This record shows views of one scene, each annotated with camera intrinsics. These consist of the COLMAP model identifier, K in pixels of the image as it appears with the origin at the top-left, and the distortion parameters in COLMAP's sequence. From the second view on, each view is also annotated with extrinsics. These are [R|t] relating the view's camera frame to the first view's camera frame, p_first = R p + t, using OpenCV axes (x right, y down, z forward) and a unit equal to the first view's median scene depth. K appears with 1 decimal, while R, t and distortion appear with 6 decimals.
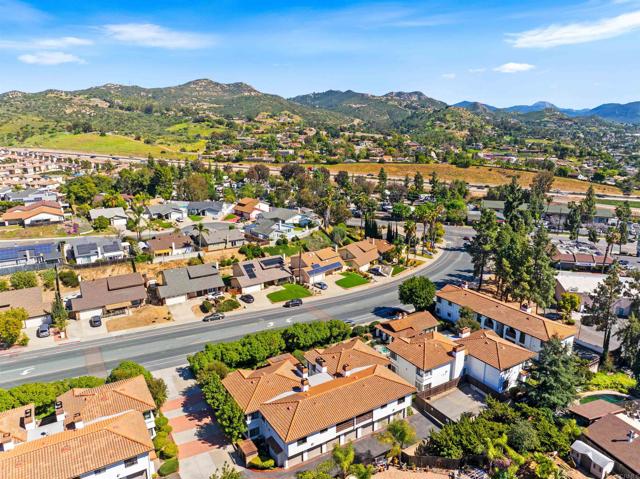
lens RADIAL K [[454.4, 0, 316.4], [0, 454.4, 243.9], [0, 0, 1]] dist [-0.040666, 0.007531]
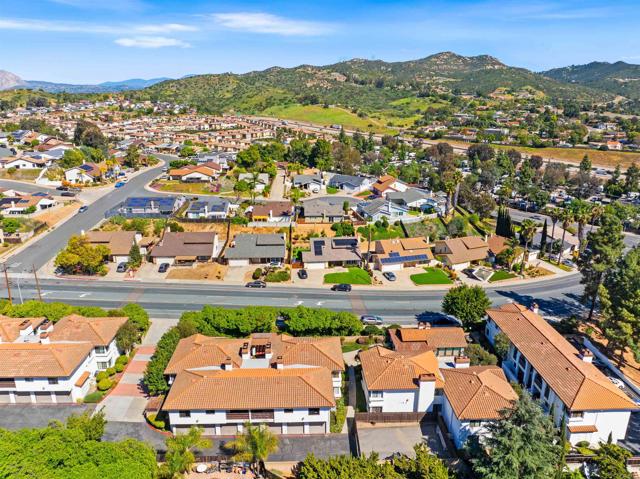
lens RADIAL K [[454.4, 0, 318.5], [0, 454.4, 235.9], [0, 0, 1]] dist [-0.040666, 0.007531]
pose [[0.872254, 0.149764, -0.465558, 0.323242], [-0.132943, 0.988720, 0.068979, -0.036165], [0.470637, 0.001725, 0.882325, 0.121128]]
